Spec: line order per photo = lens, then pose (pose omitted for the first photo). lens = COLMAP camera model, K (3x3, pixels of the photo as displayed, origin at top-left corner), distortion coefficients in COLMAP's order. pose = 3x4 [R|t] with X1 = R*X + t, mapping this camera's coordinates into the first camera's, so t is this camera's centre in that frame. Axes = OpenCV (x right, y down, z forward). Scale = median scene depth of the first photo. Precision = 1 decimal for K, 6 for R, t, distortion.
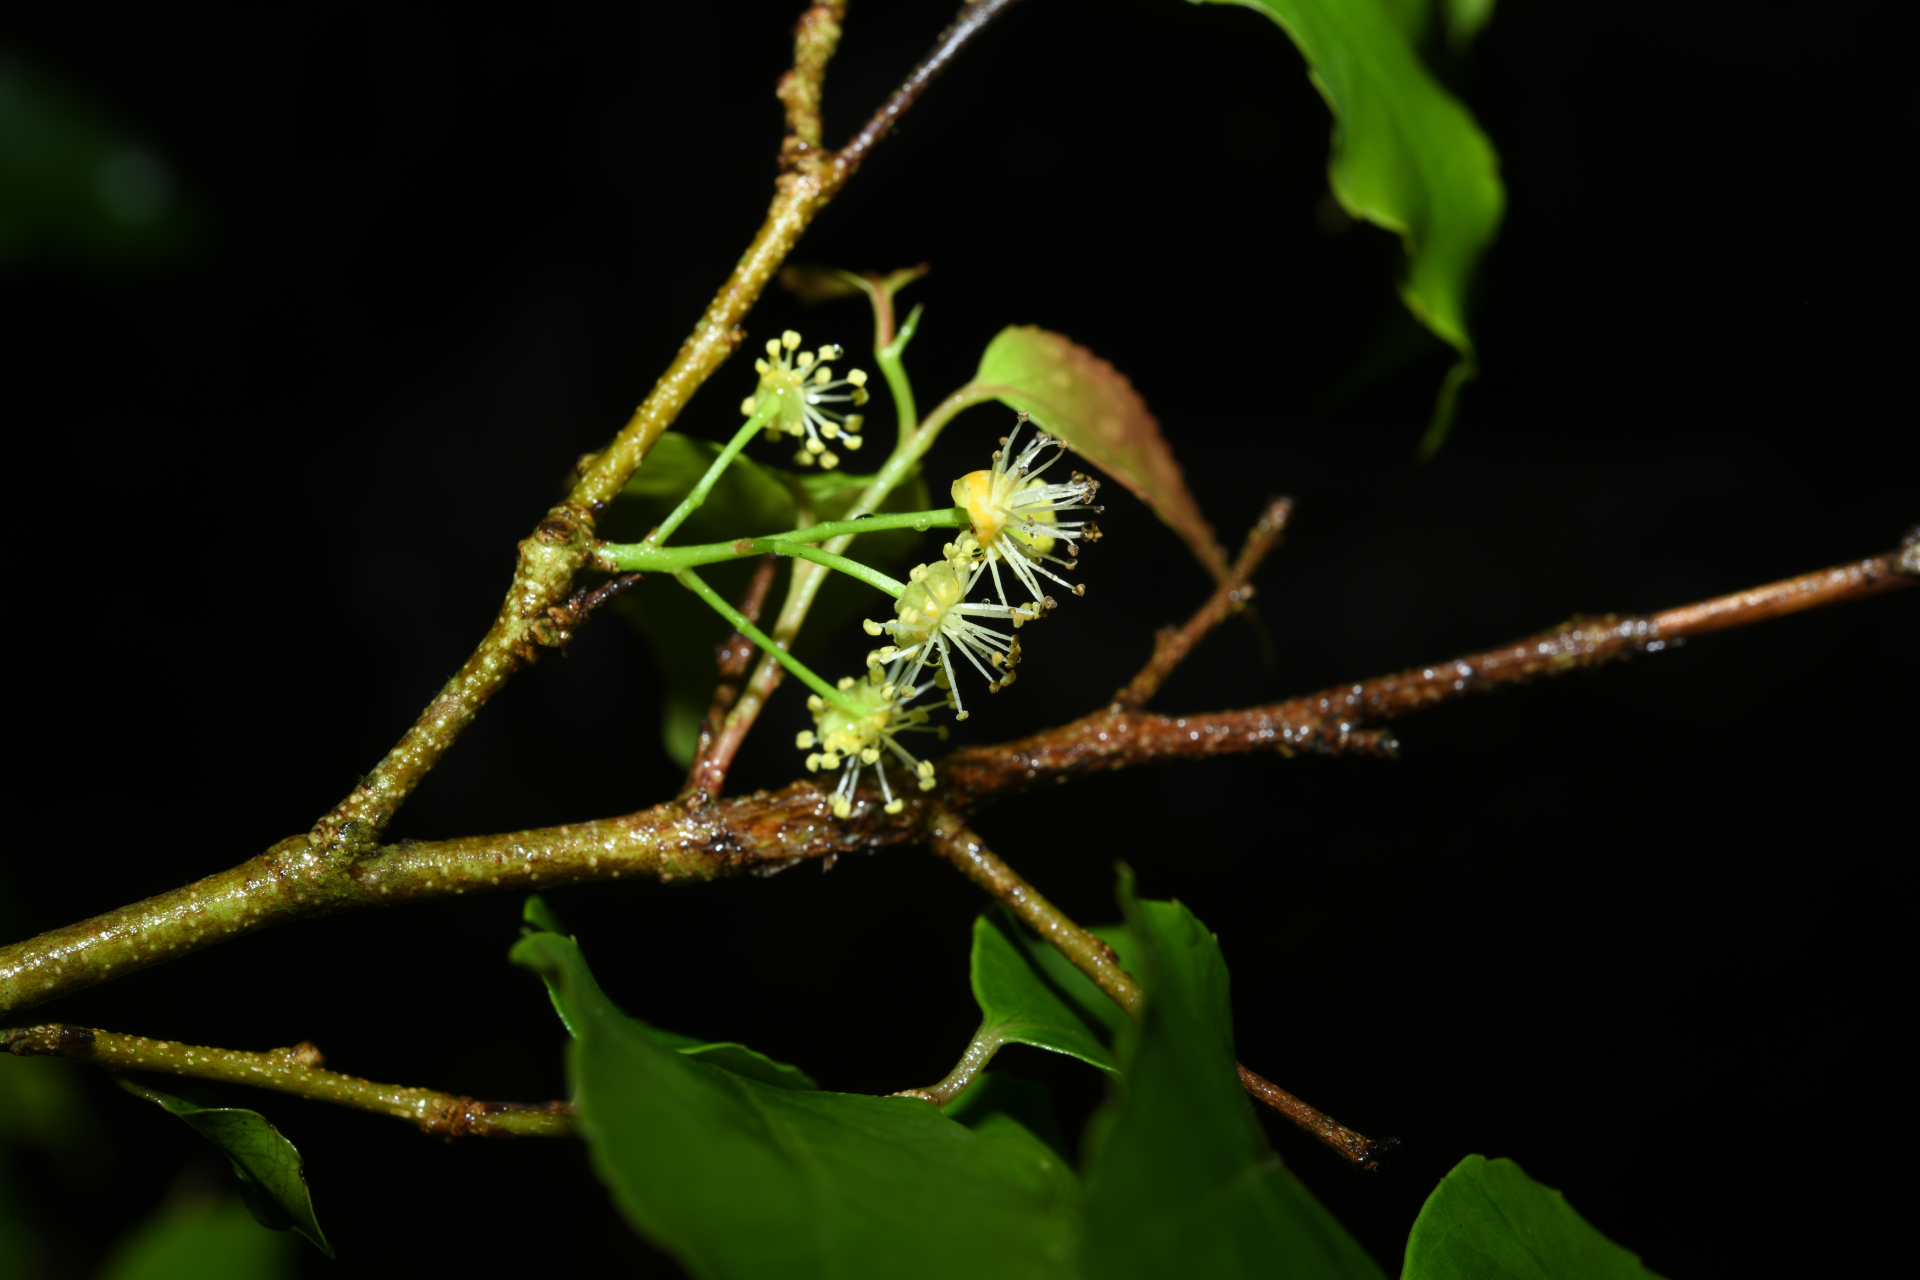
lens RADIAL K [[3238.3, 0, 951.3], [0, 3238.3, 644.6], [0, 0, 1]] dist [-0.067266, 0.000000]
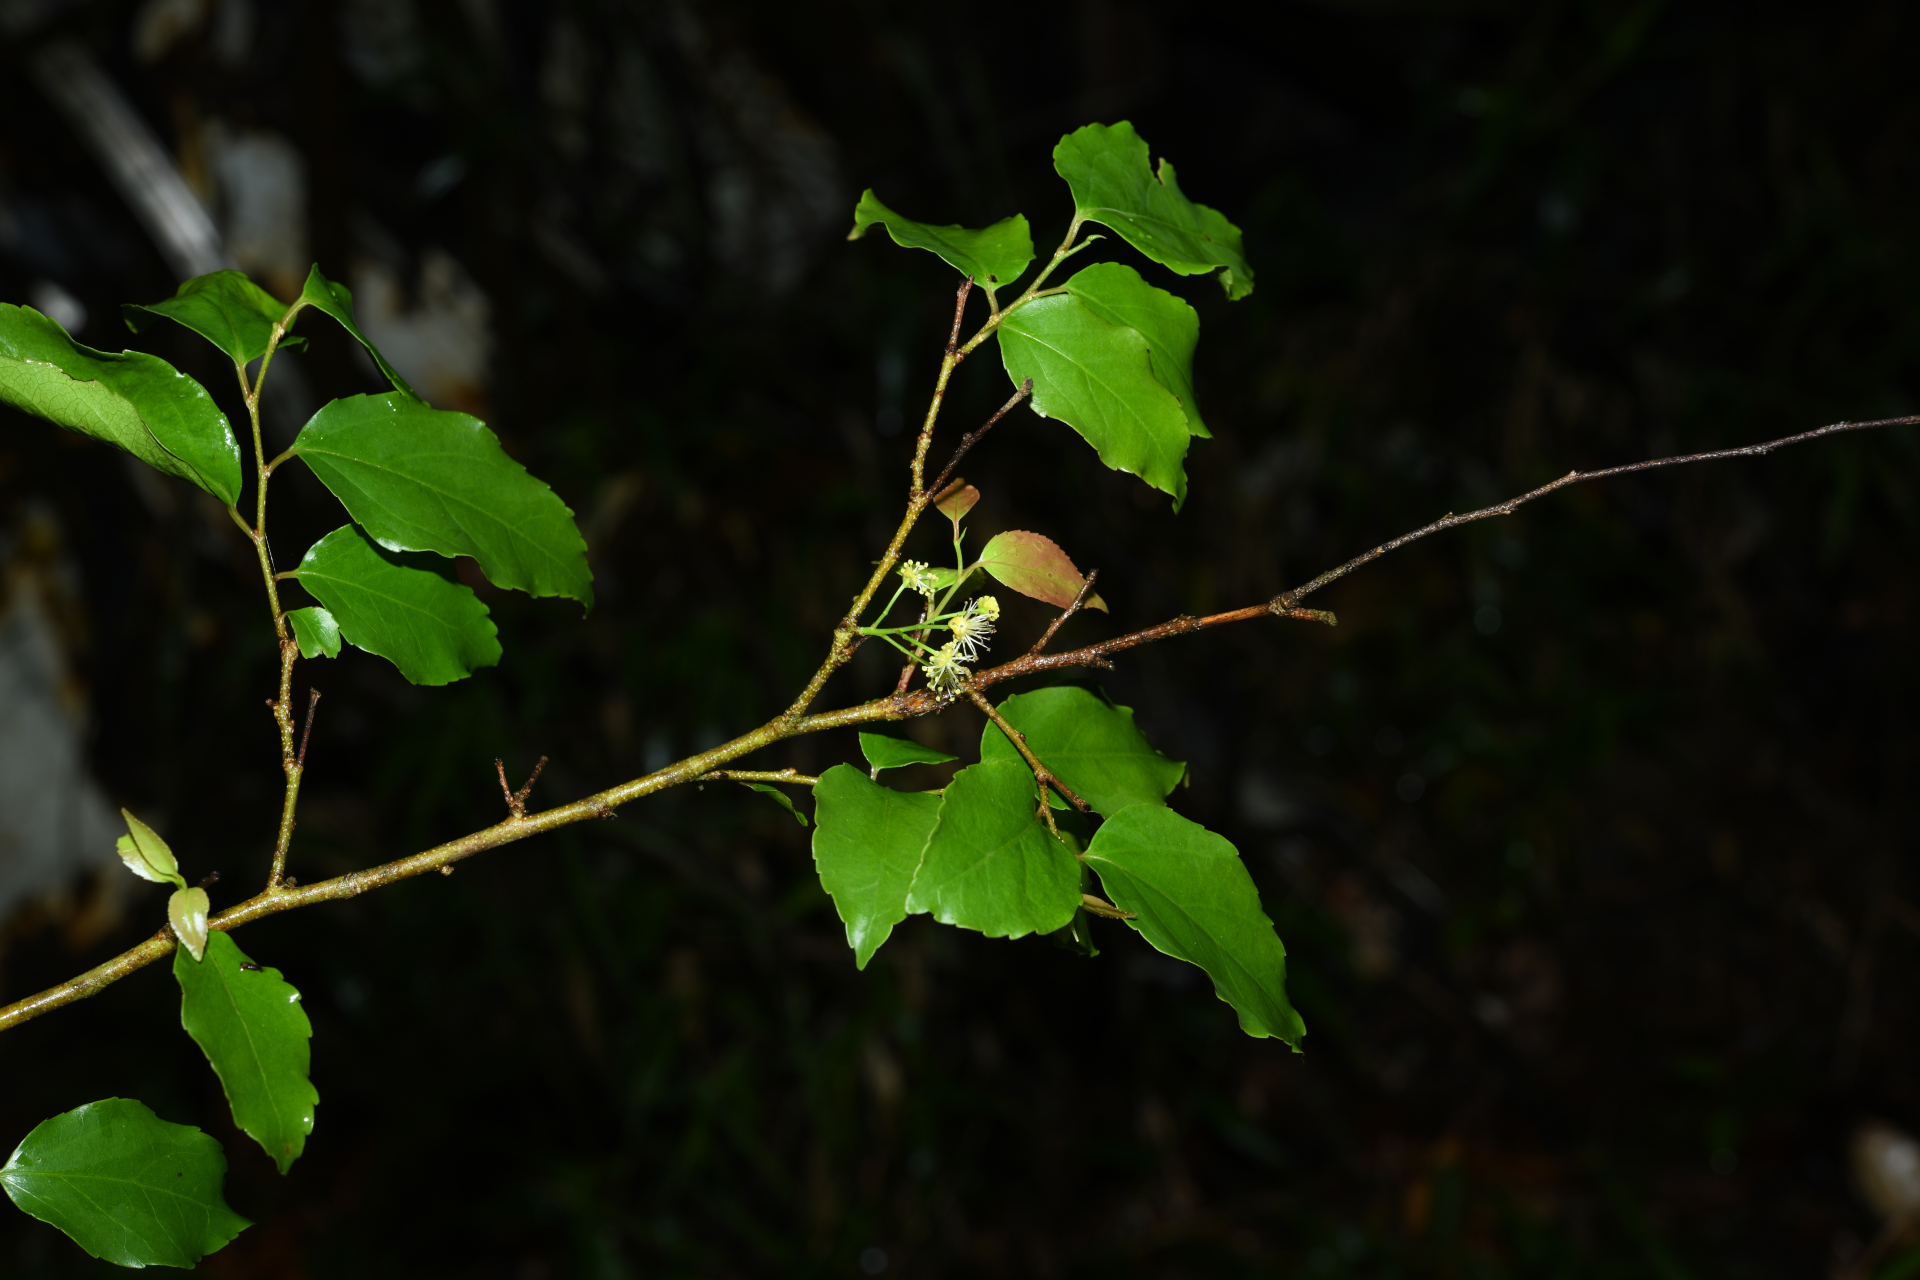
lens RADIAL K [[3238.3, 0, 963.0], [0, 3238.3, 638.2], [0, 0, 1]] dist [-0.067266, 0.000000]
pose [[0.967614, -0.020140, -0.251628, 0.839475], [0.087326, 0.961973, 0.258808, -0.878436], [0.236847, -0.272400, 0.932578, -2.107390]]
